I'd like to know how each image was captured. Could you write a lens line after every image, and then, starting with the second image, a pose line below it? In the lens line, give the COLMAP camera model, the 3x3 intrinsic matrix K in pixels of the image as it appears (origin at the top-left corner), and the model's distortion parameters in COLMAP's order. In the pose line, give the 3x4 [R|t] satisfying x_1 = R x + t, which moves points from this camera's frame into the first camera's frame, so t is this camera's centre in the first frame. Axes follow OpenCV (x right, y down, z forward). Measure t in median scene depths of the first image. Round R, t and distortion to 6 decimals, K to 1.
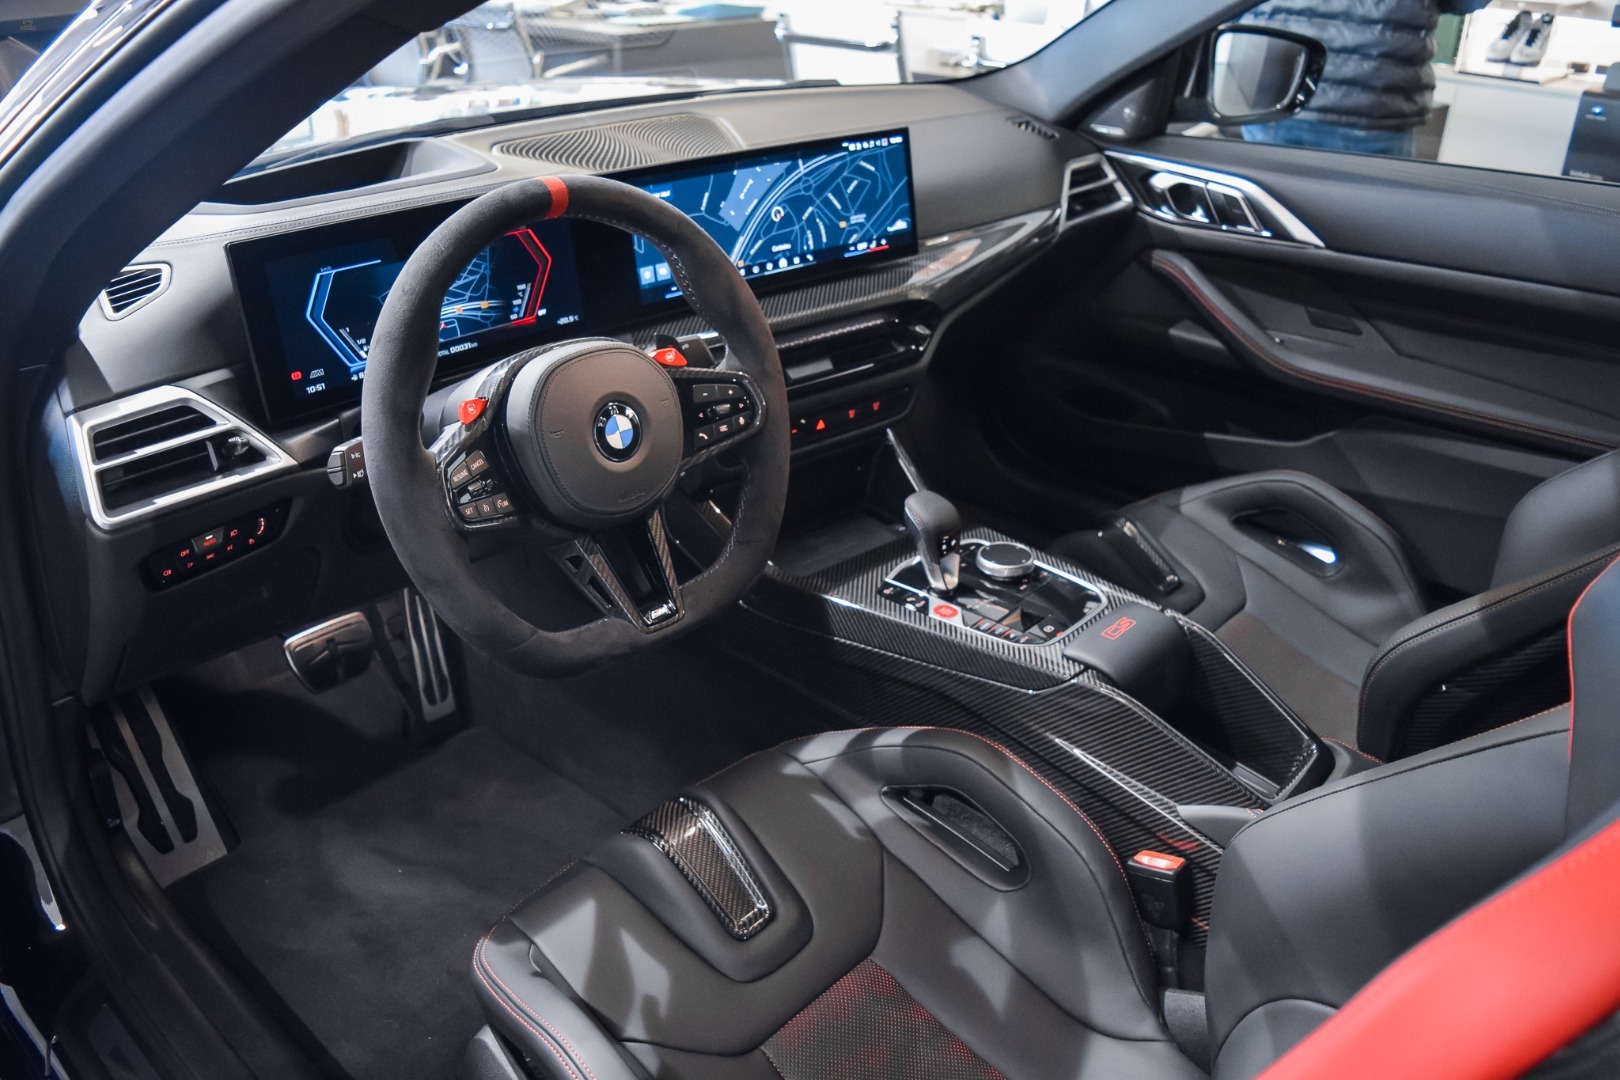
lens RADIAL K [[1258.5, 0, 806.9], [0, 1258.5, 535.5], [0, 0, 1]] dist [-0.083257, -0.001357]
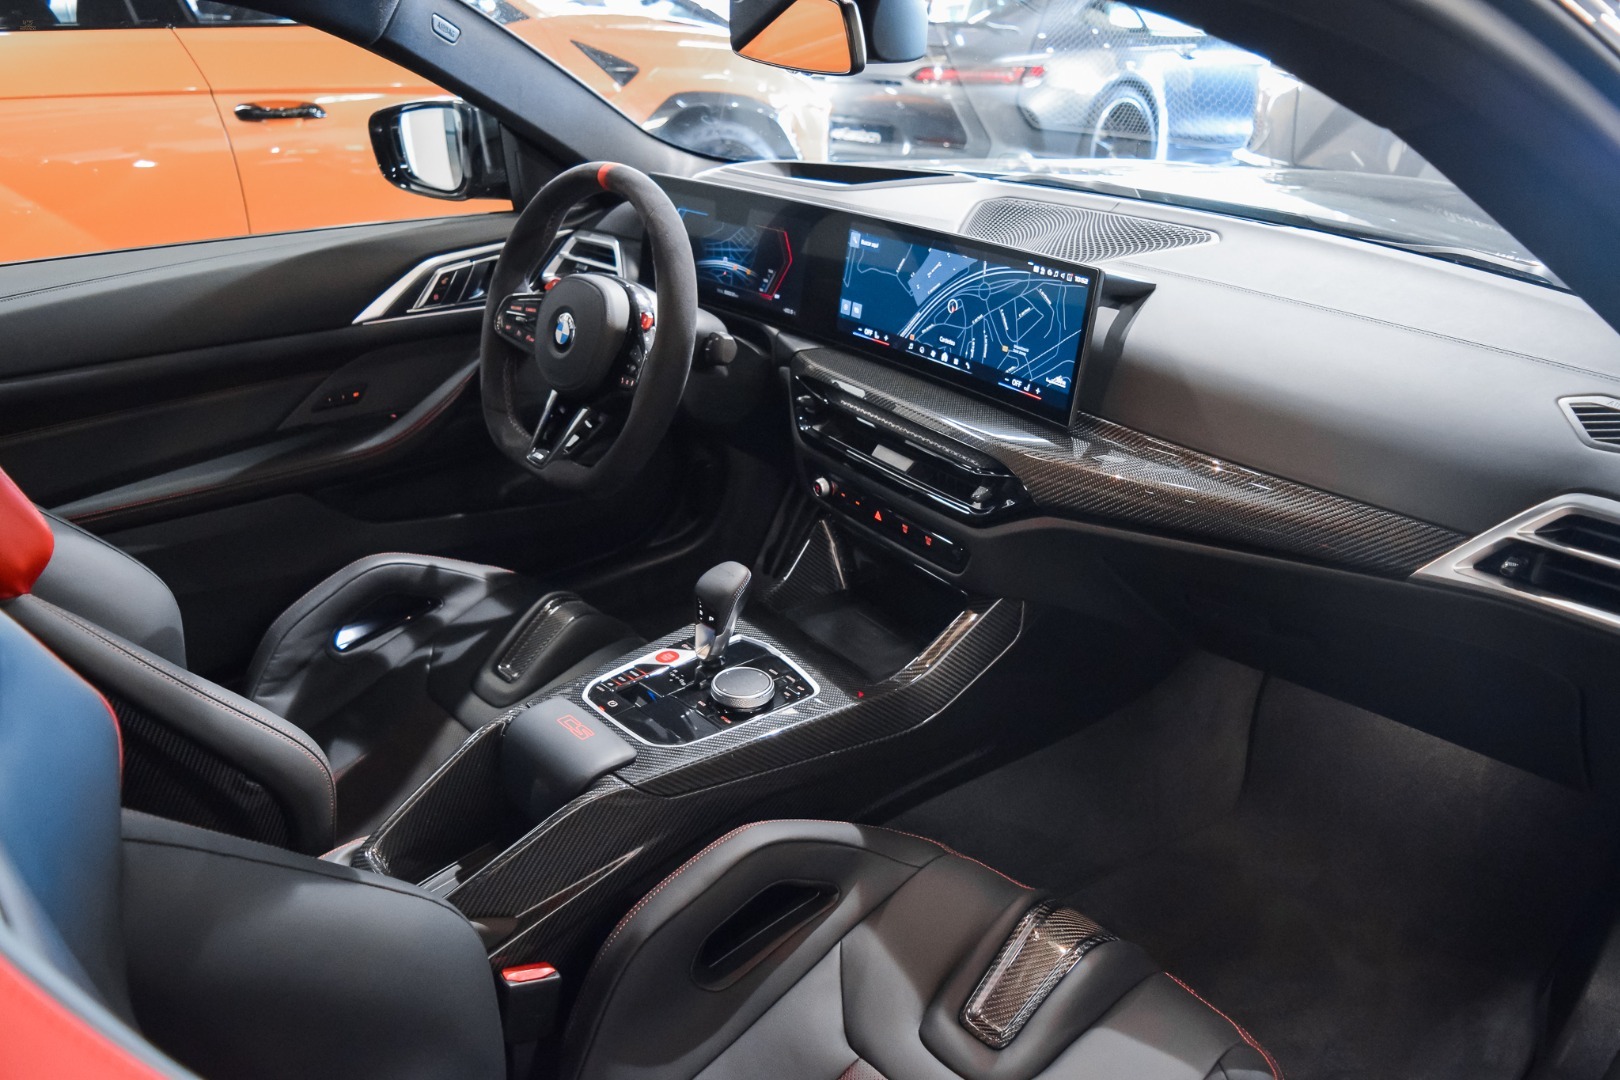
lens RADIAL K [[1258.5, 0, 808.7], [0, 1258.5, 539.8], [0, 0, 1]] dist [-0.083257, -0.001357]
pose [[-0.090336, 0.404549, -0.910044, 0.939492], [-0.458188, 0.794447, 0.398644, -0.451413], [0.884253, 0.452983, 0.113592, 0.884126]]
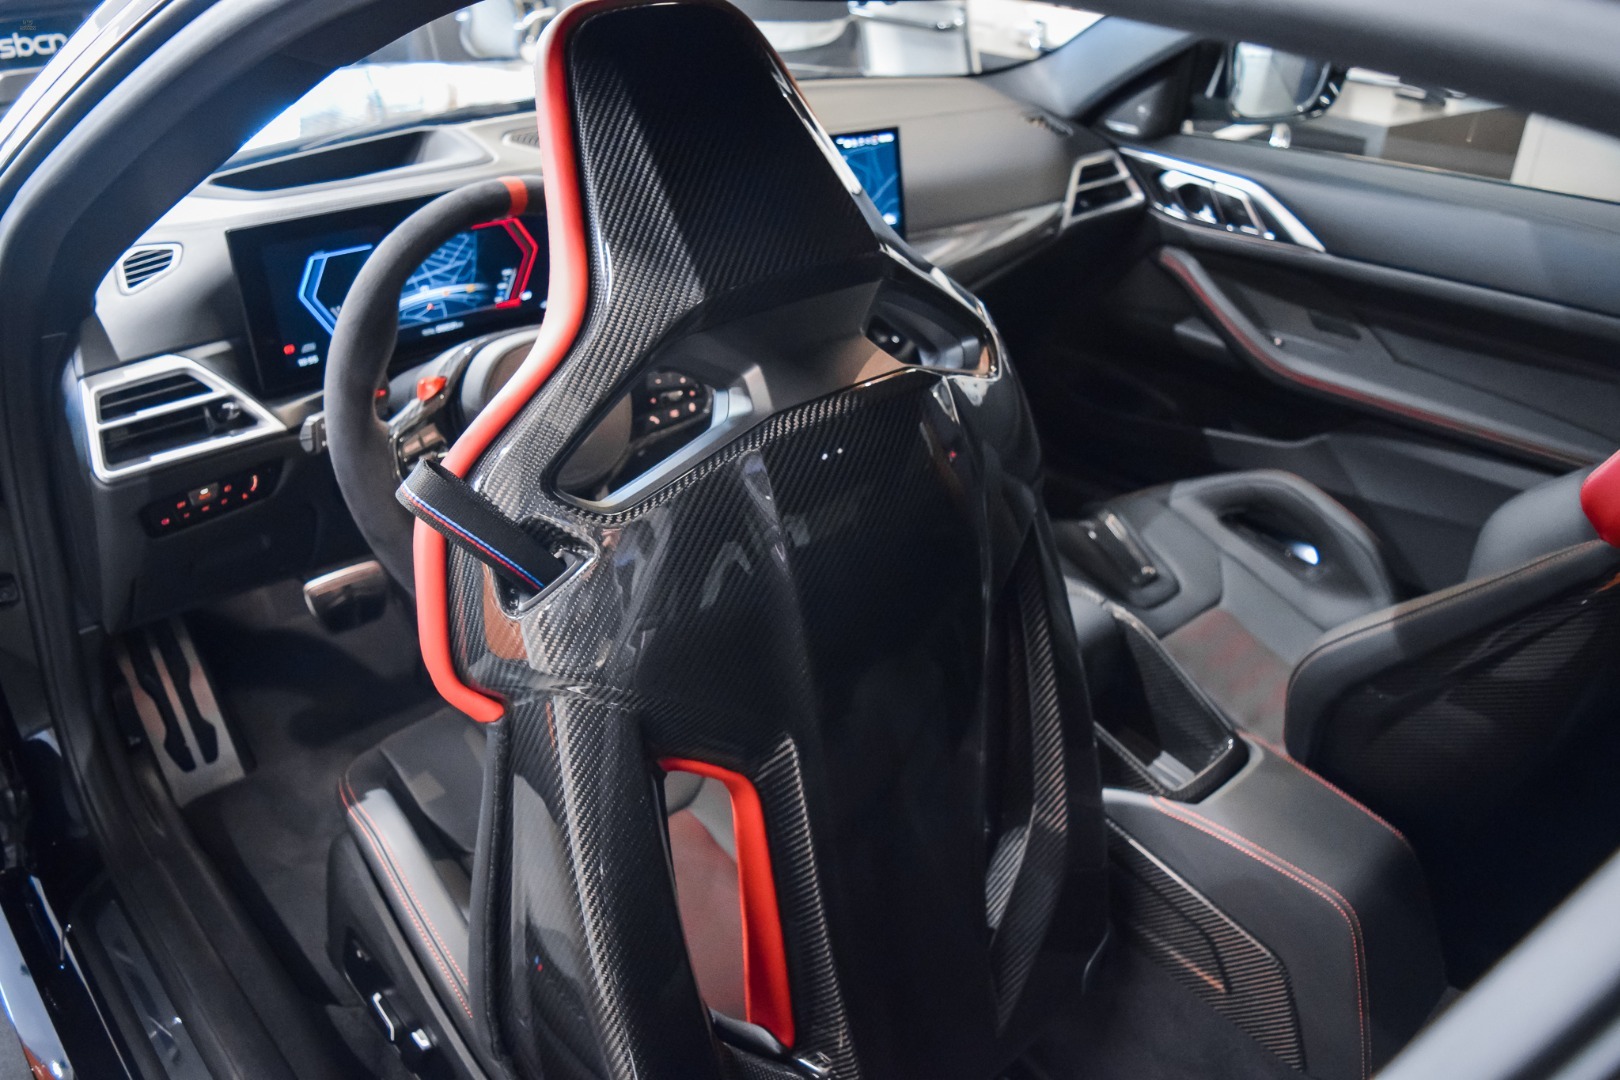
lens RADIAL K [[1258.5, 0, 814.3], [0, 1258.5, 534.8], [0, 0, 1]] dist [-0.083257, -0.001357]
pose [[0.995999, 0.050785, -0.073532, 0.112114], [-0.048815, 0.998405, 0.028349, -0.013227], [0.074855, -0.024646, 0.996890, -0.057160]]
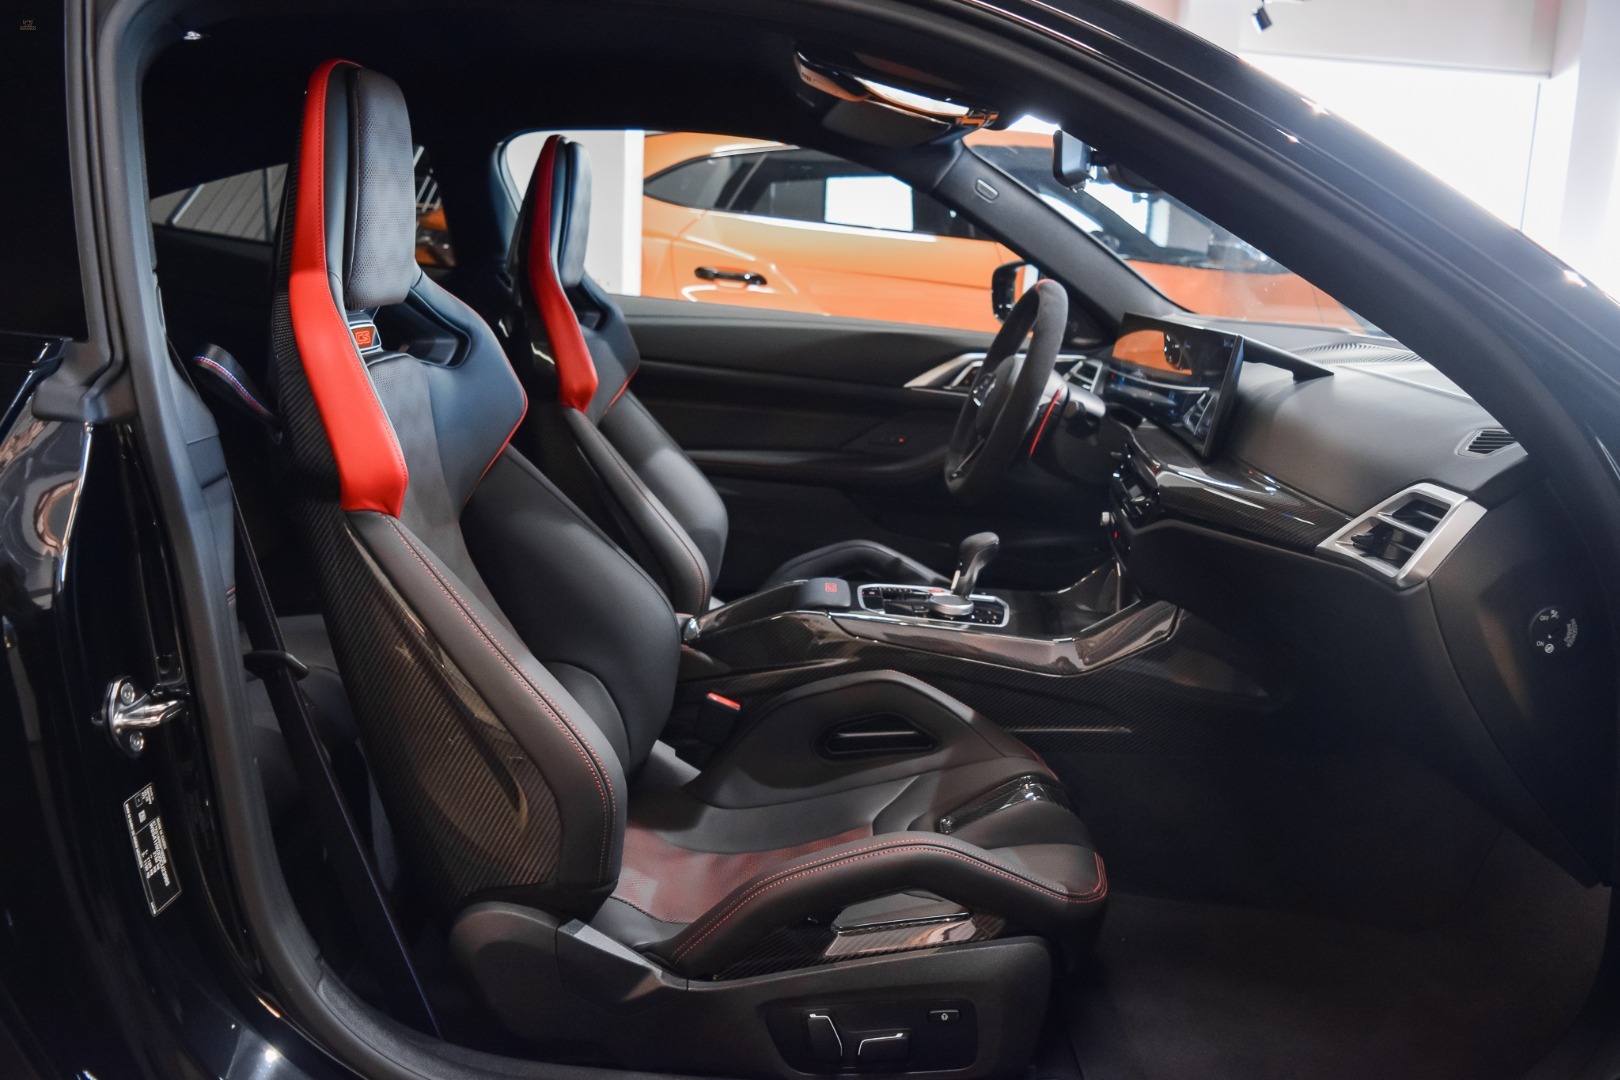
lens RADIAL K [[1258.5, 0, 812.7], [0, 1258.5, 548.3], [0, 0, 1]] dist [-0.083257, -0.001357]
pose [[-0.726438, 0.107725, -0.678737, 1.104555], [-0.371777, 0.769039, 0.519963, -0.622843], [0.577988, 0.630059, -0.518609, 1.493739]]
